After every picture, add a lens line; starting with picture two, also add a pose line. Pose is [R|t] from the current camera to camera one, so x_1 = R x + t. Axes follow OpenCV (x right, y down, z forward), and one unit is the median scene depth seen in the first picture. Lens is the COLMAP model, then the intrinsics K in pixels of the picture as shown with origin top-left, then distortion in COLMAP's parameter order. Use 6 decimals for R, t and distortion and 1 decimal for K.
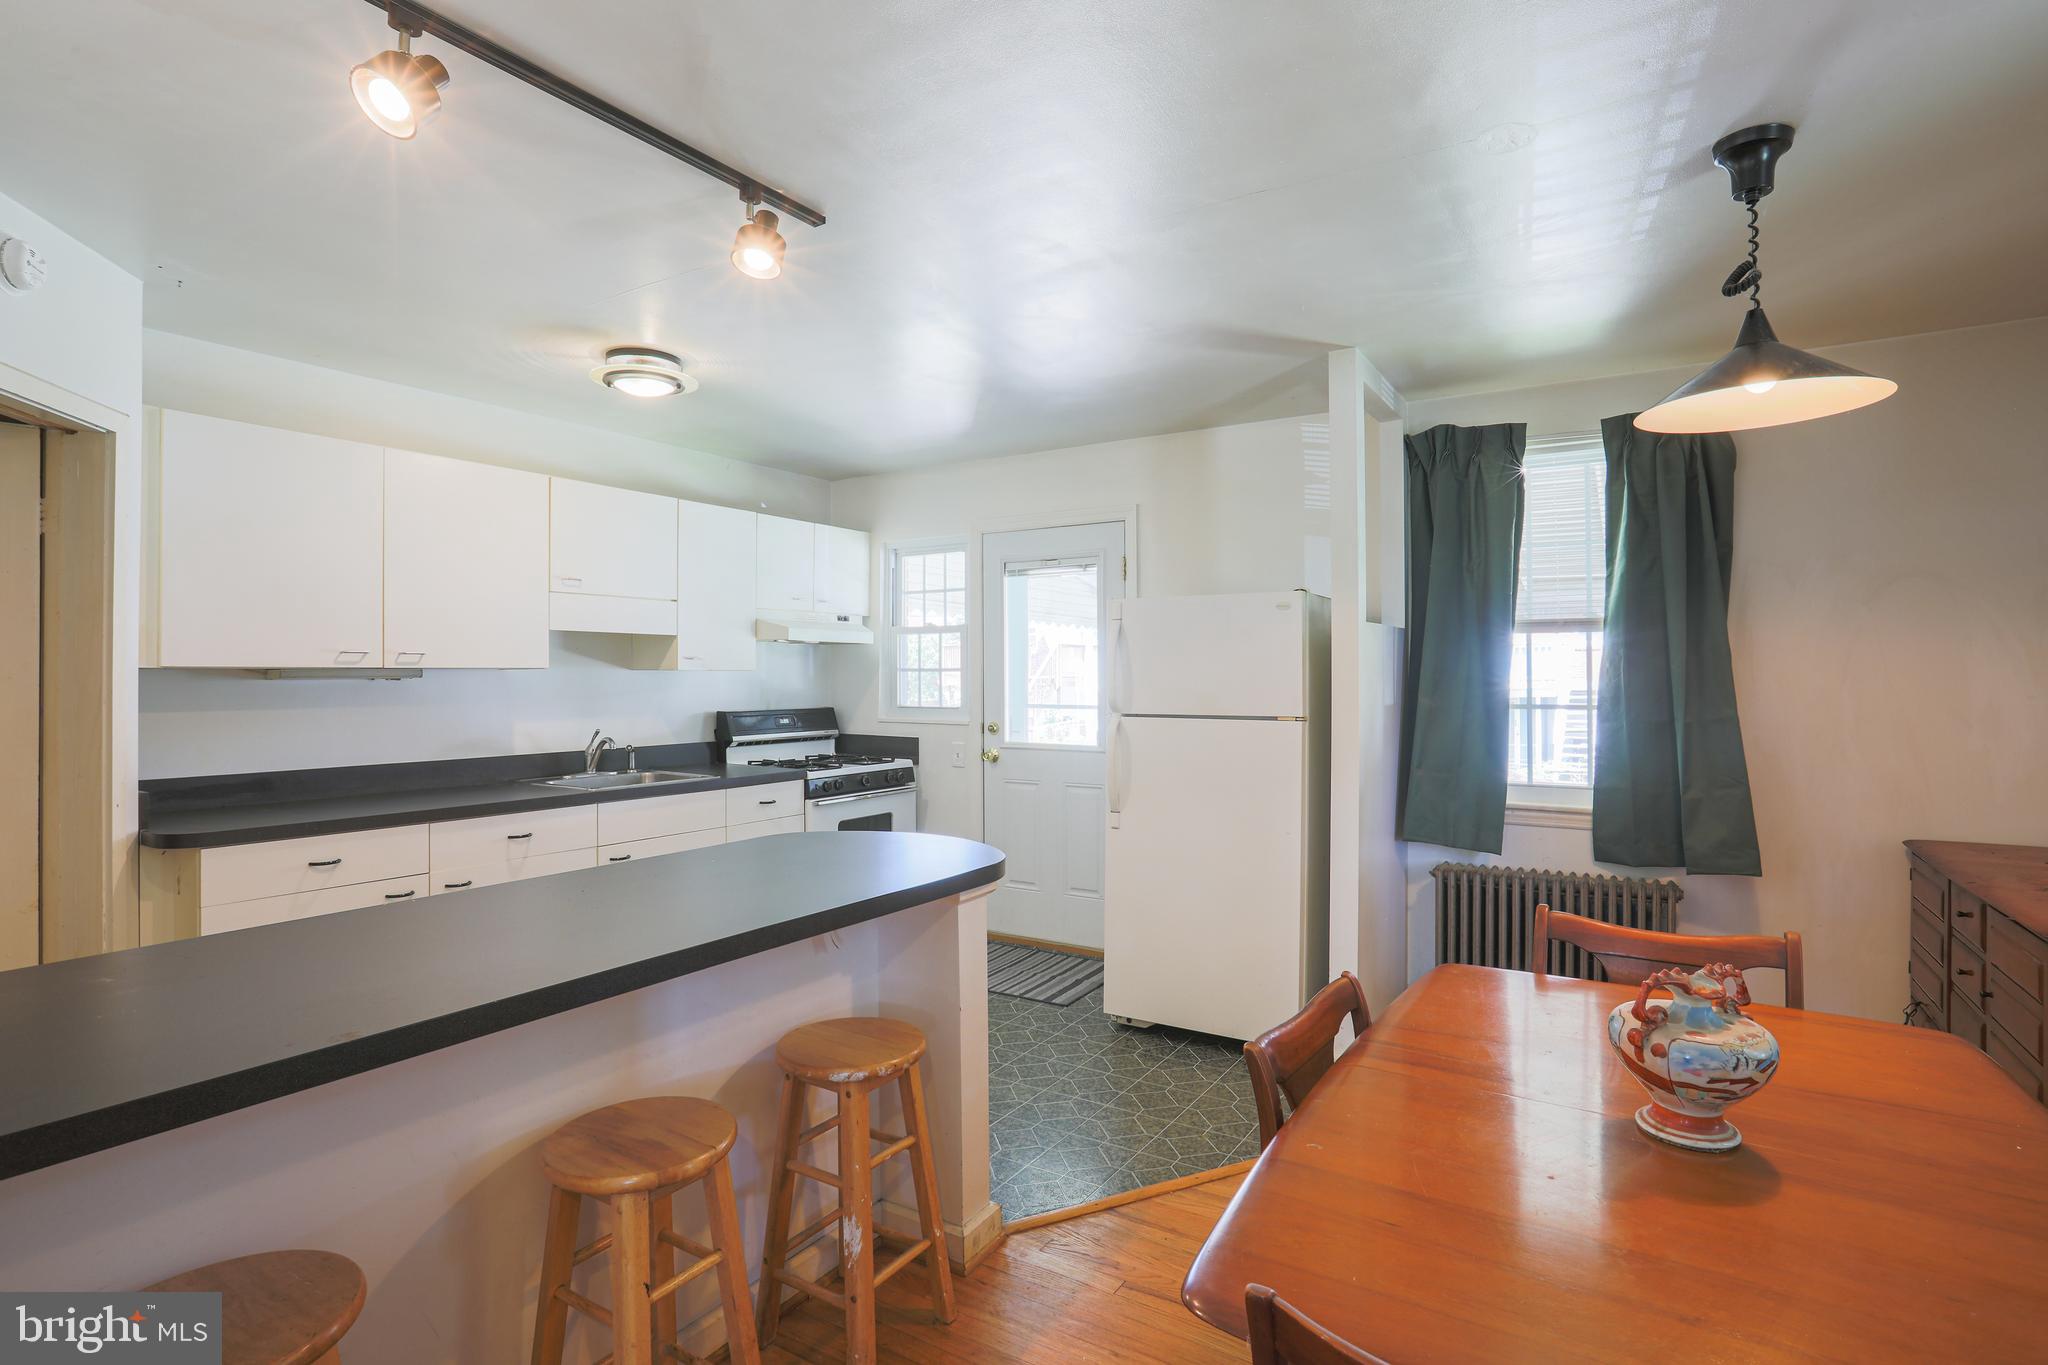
lens RADIAL K [[1009.1, 0, 1027.8], [0, 1009.1, 660.4], [0, 0, 1]] dist [-0.066049, 0.029668]
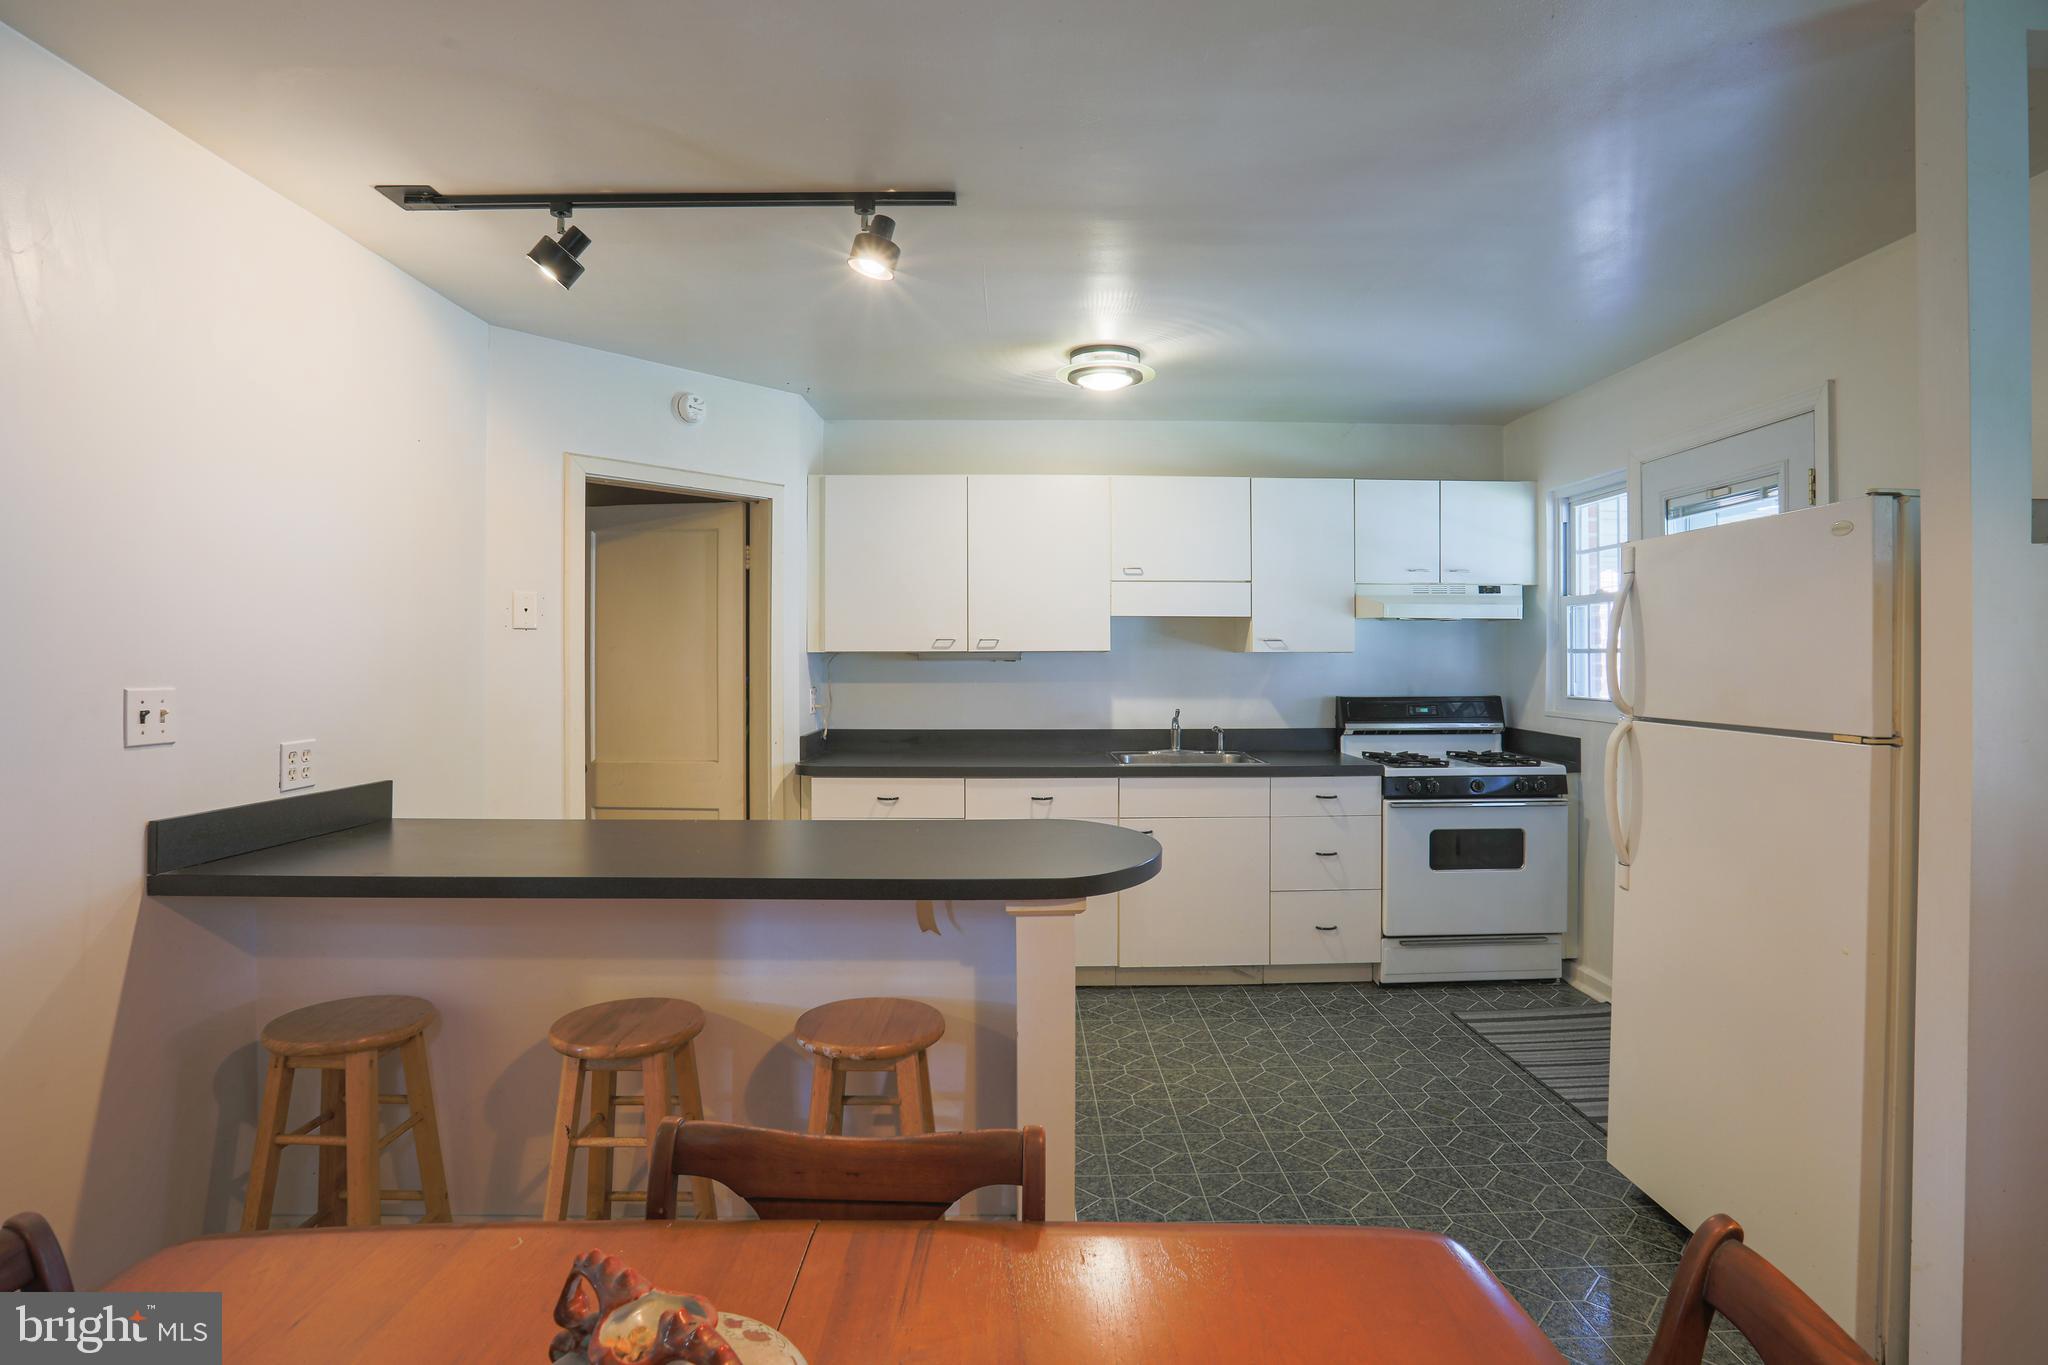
lens RADIAL K [[1009.1, 0, 1027.8], [0, 1009.1, 660.4], [0, 0, 1]] dist [-0.066049, 0.029668]
pose [[0.552570, 0.002257, -0.833464, 0.402490], [0.012030, 0.999871, 0.010683, 0.005087], [0.833380, -0.015930, 0.552471, 0.312199]]
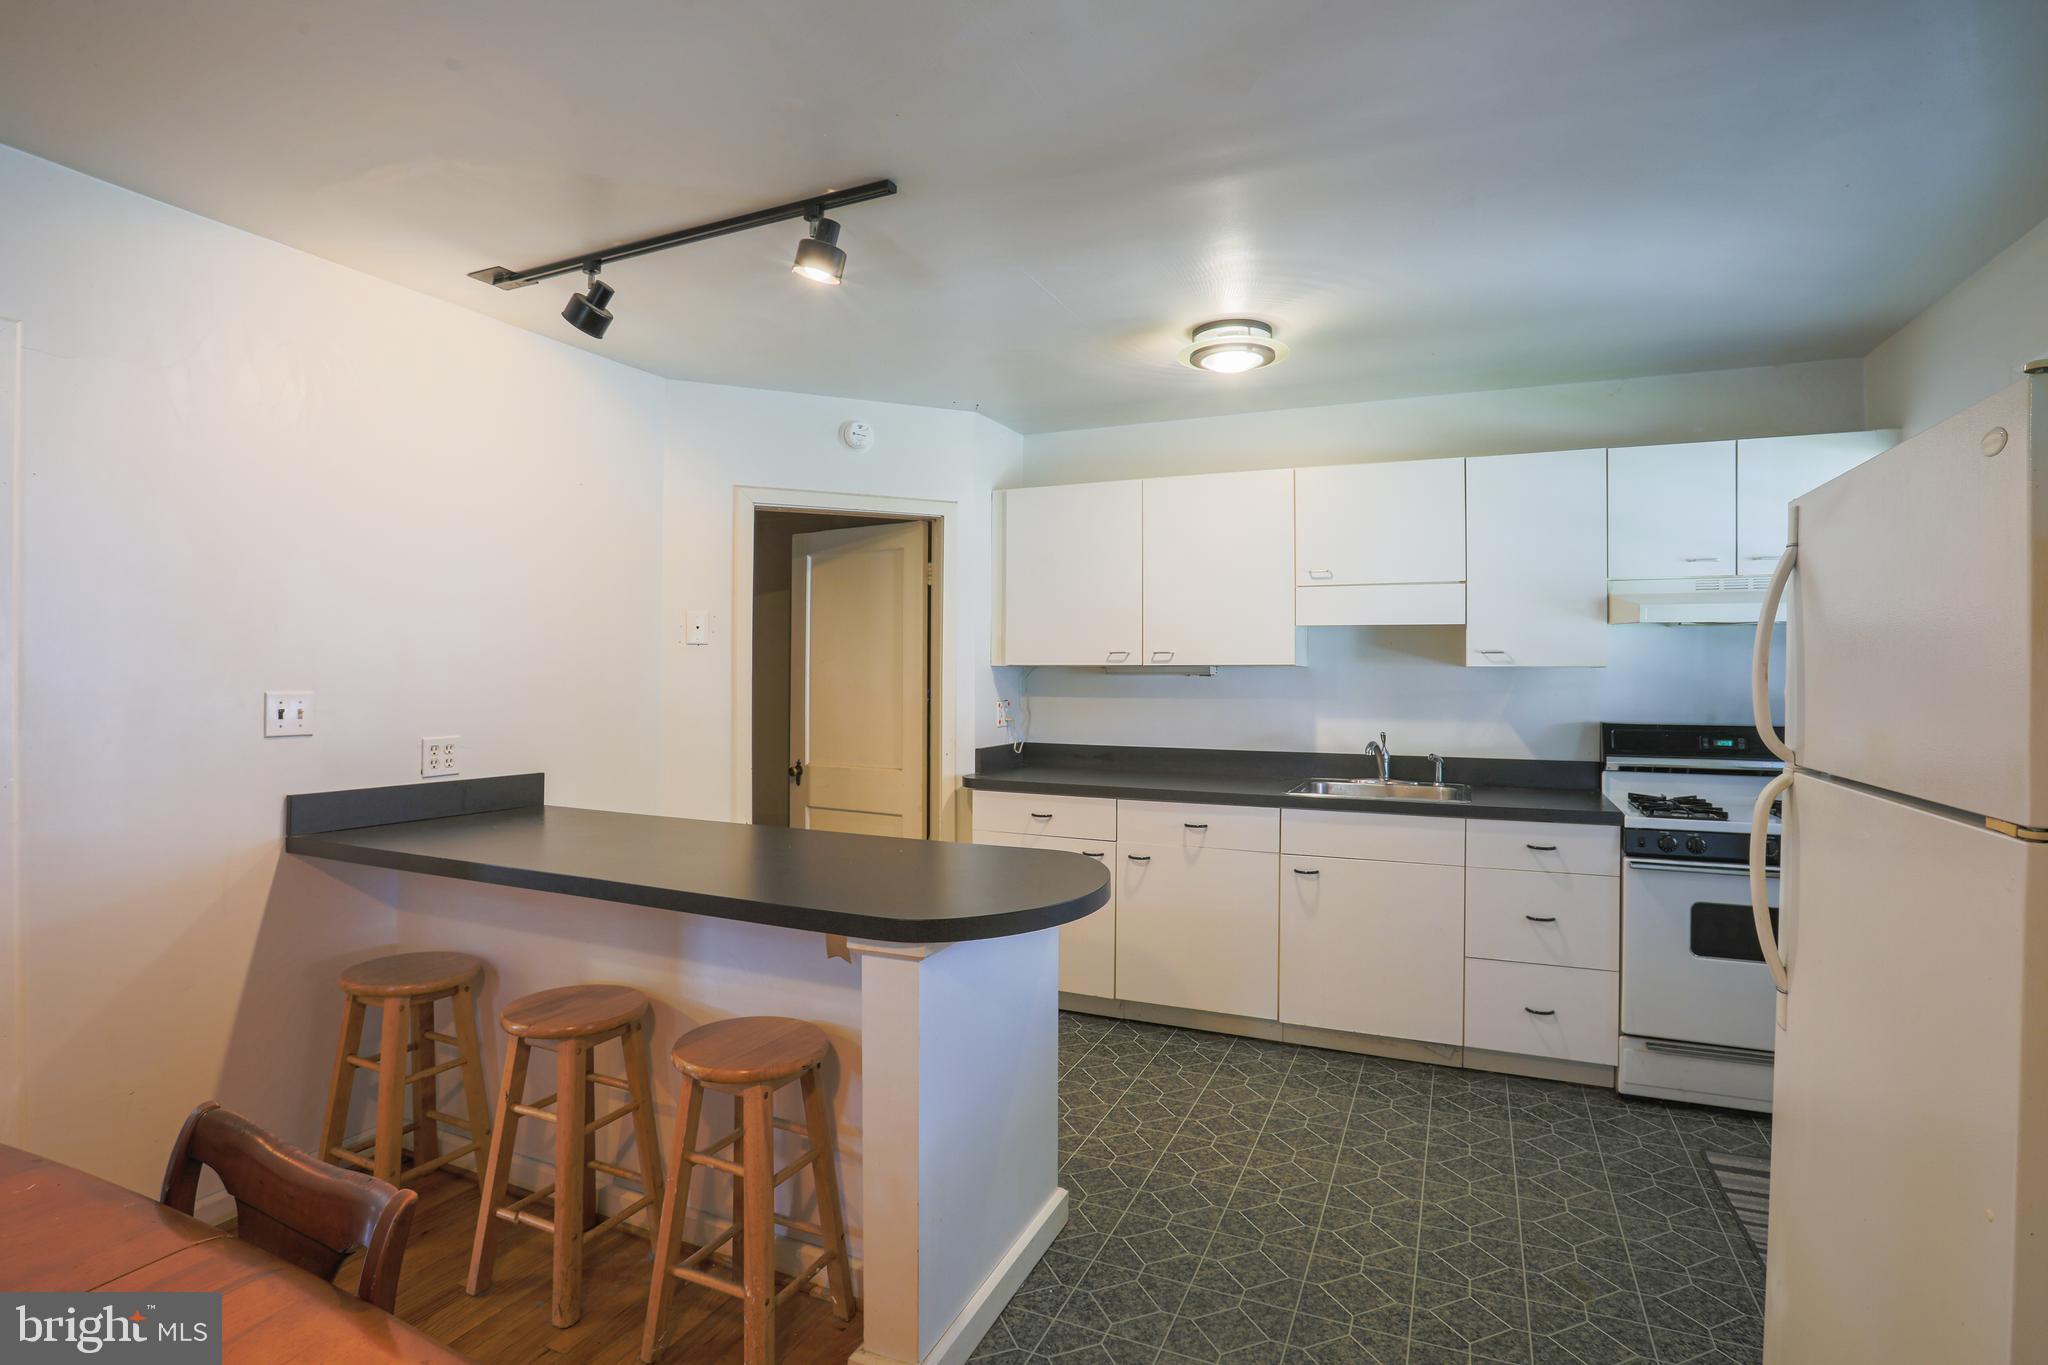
lens RADIAL K [[979.8, 0, 1032.3], [0, 979.8, 670.2], [0, 0, 1]] dist [-0.062405, 0.025141]
pose [[0.150302, 0.000550, -0.988640, 0.433858], [0.009960, 0.999948, 0.002071, 0.008425], [0.988590, -0.010158, 0.150289, 0.608995]]
